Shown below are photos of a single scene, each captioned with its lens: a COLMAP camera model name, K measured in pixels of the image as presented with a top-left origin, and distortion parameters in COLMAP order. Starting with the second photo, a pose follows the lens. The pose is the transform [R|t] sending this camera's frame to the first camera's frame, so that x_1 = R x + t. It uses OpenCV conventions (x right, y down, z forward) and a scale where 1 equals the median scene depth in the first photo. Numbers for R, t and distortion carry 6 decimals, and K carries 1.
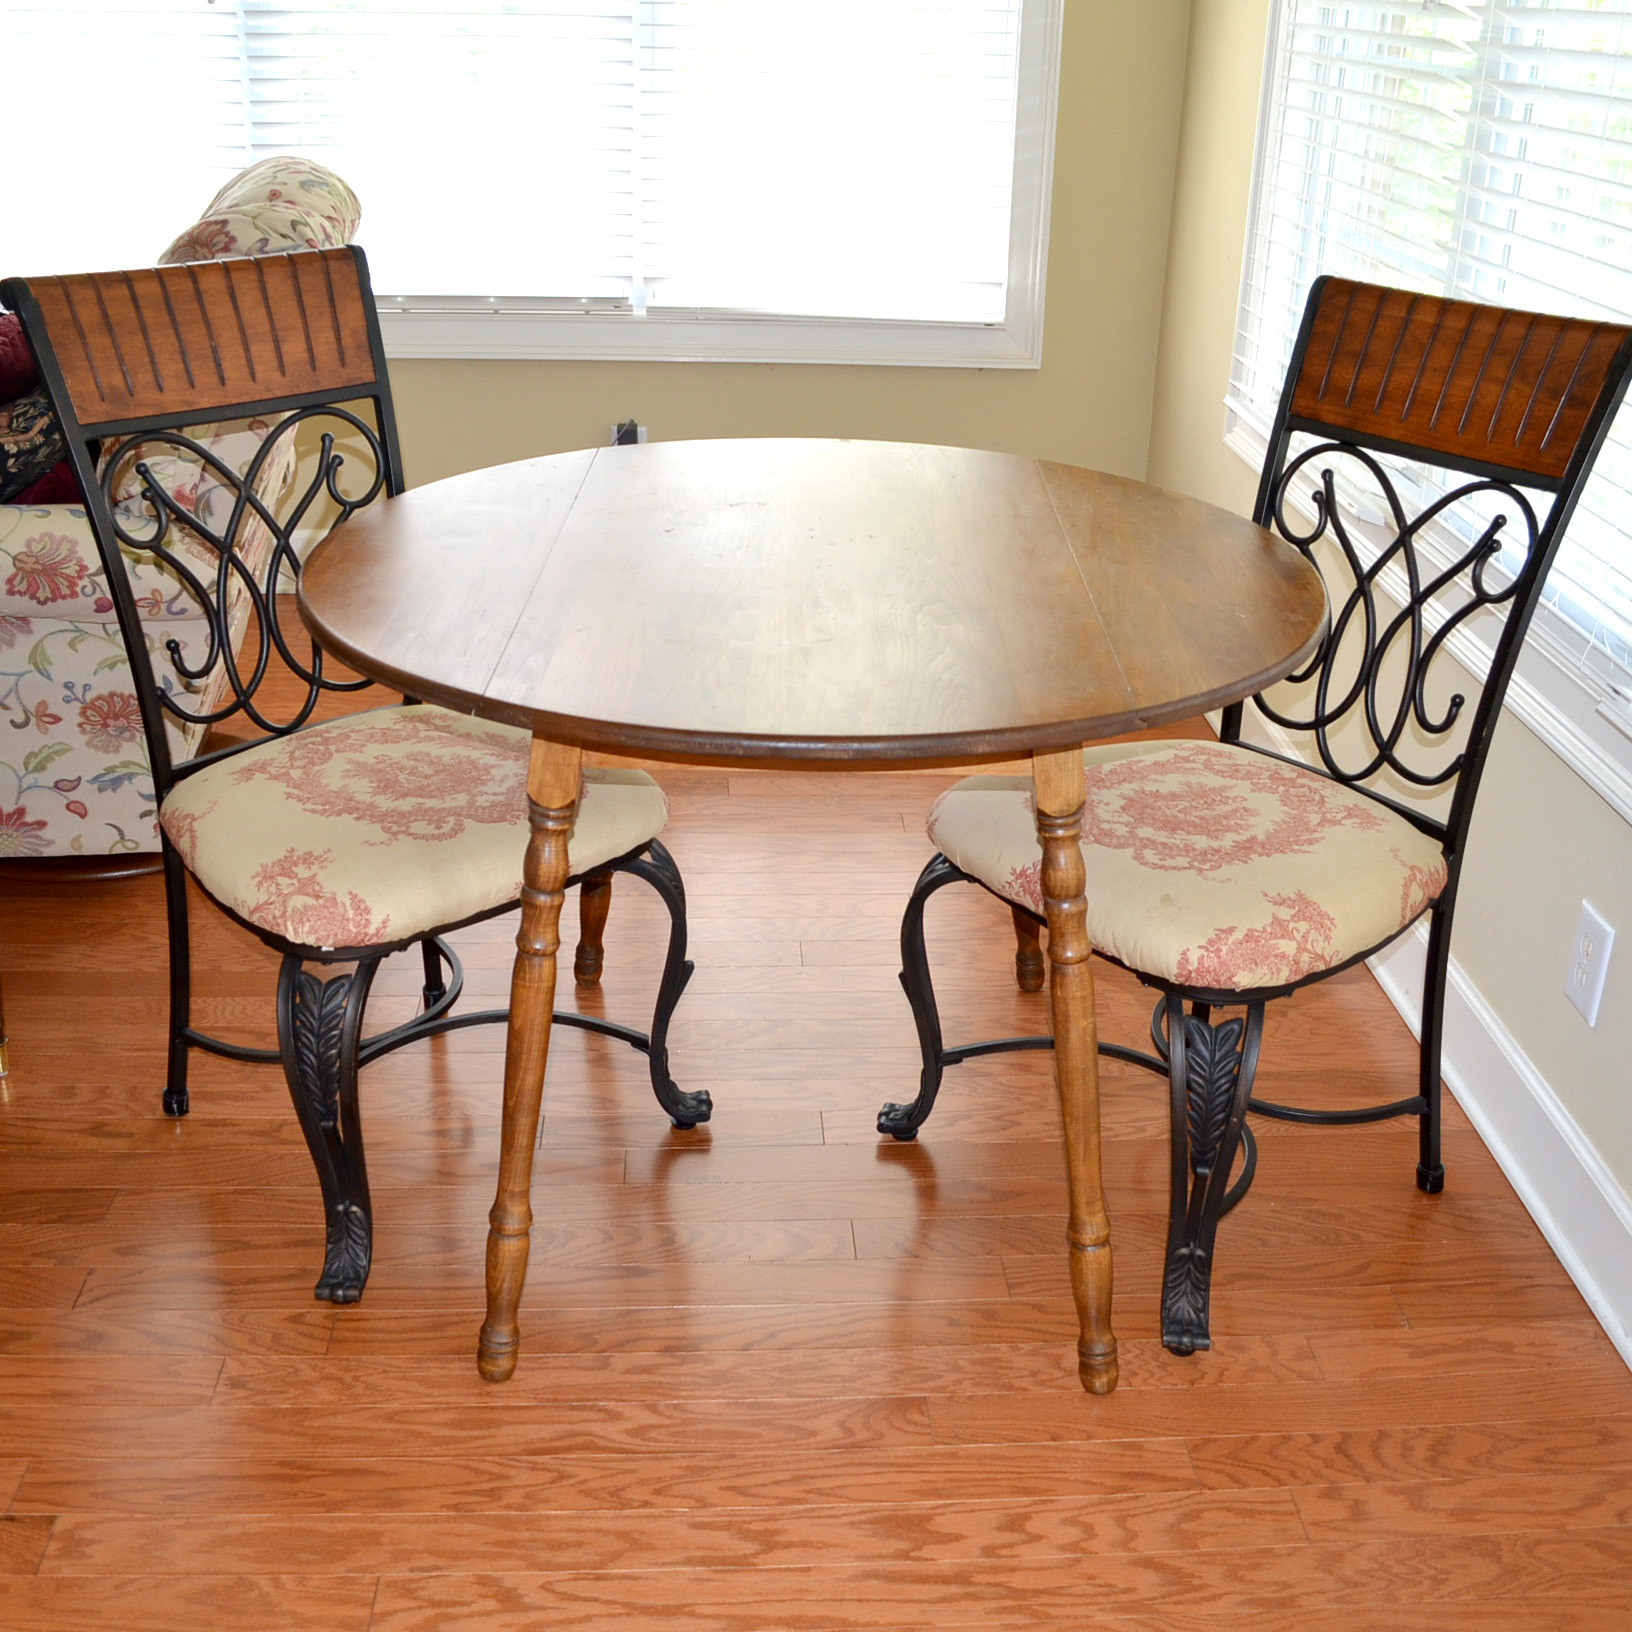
lens RADIAL K [[1933.0, 0, 819.5], [0, 1933.0, 801.4], [0, 0, 1]] dist [-0.073206, 0.000000]
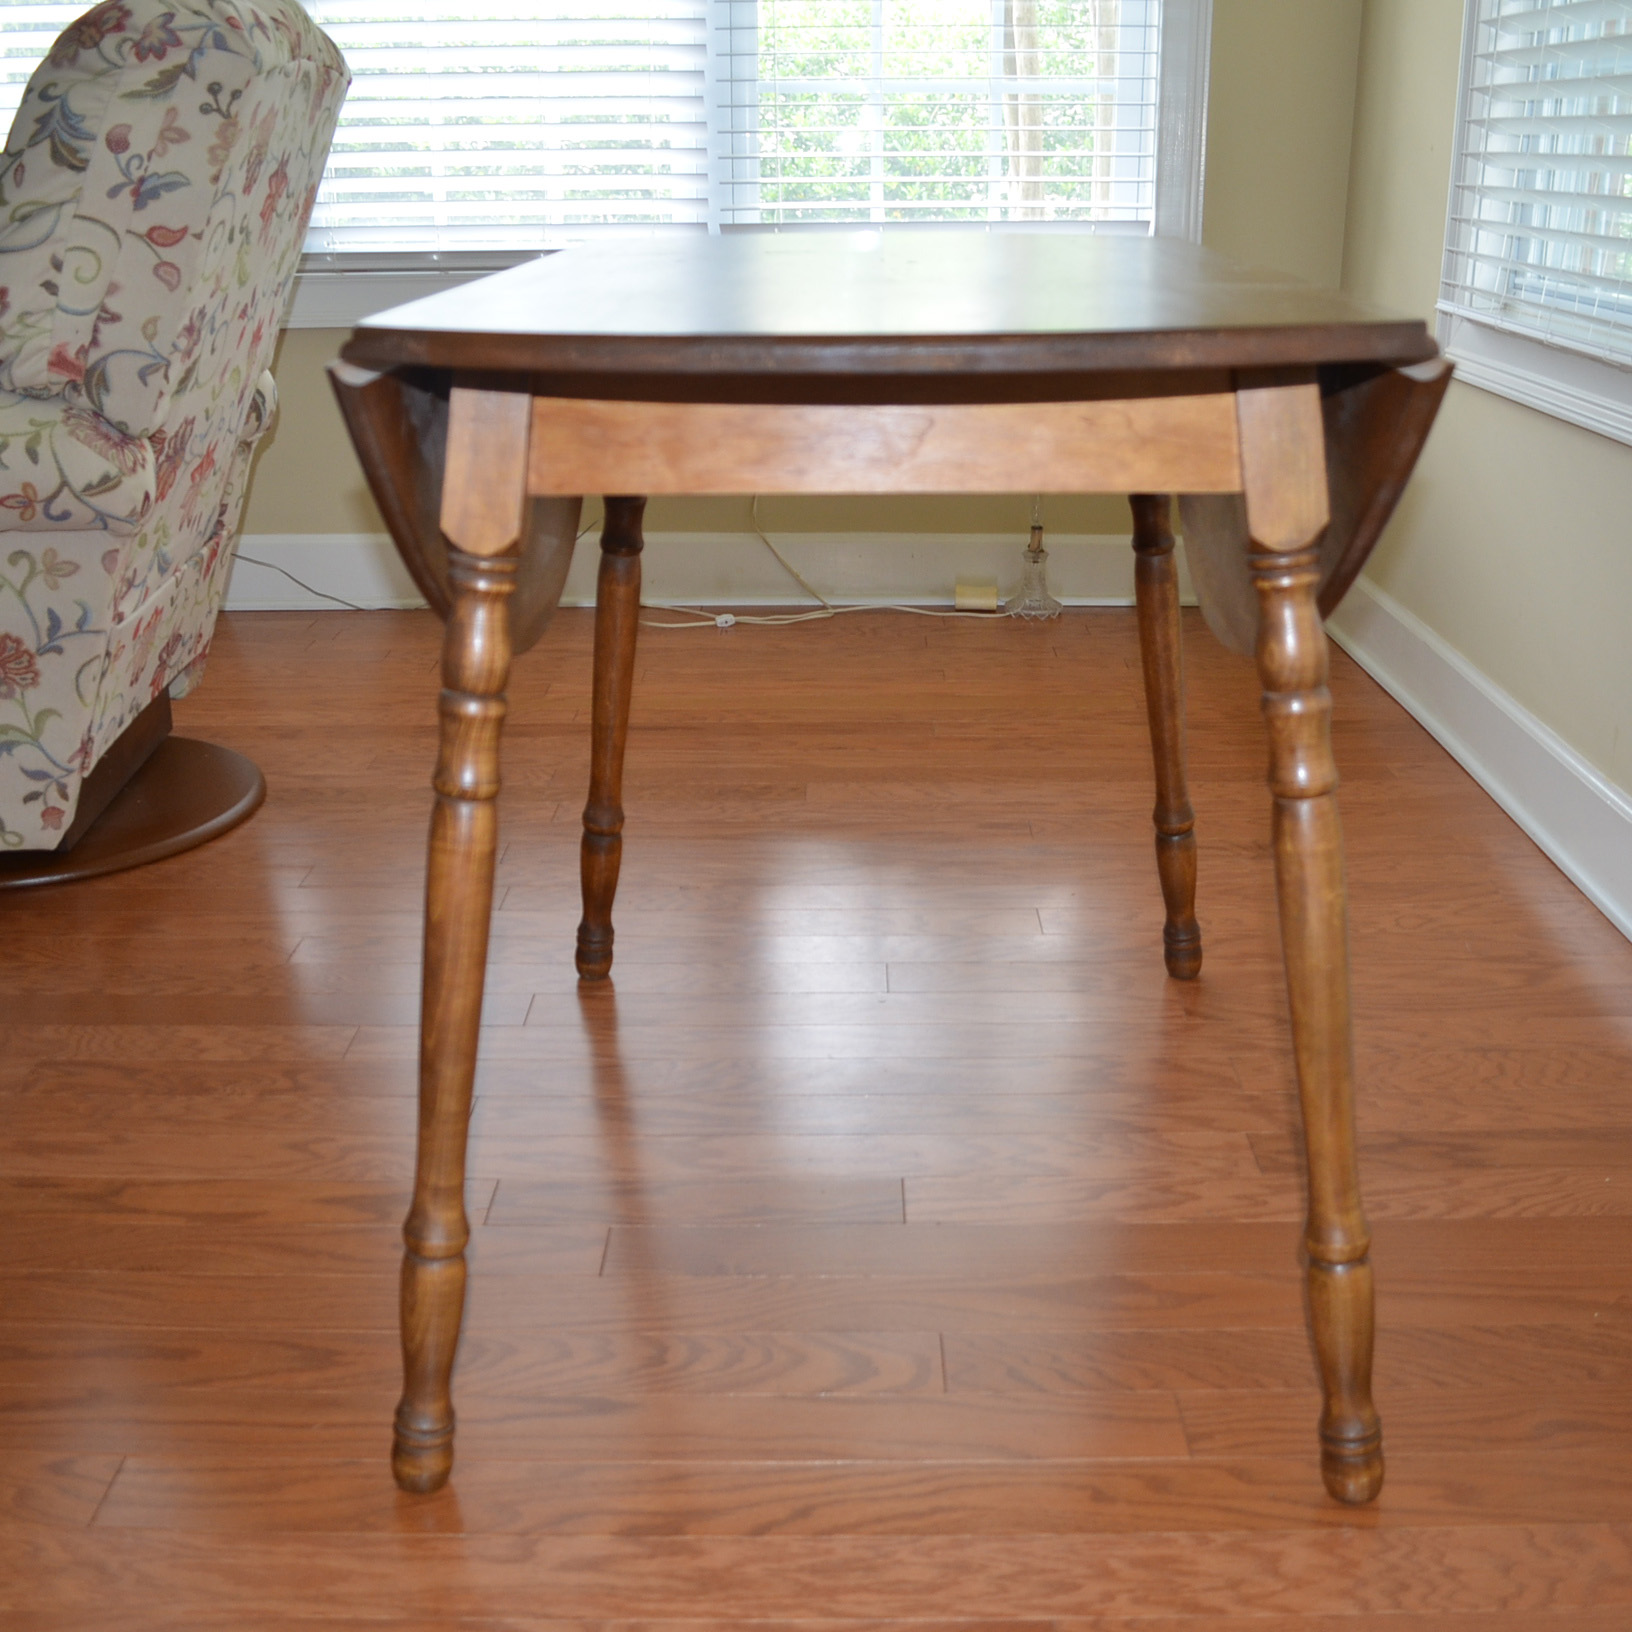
lens RADIAL K [[1933.0, 0, 829.0], [0, 1933.0, 824.6], [0, 0, 1]] dist [-0.073206, 0.000000]
pose [[0.997546, -0.004561, -0.069871, 0.027286], [-0.000535, 0.997351, -0.072743, 0.102533], [0.070018, 0.072602, 0.994900, 0.373093]]
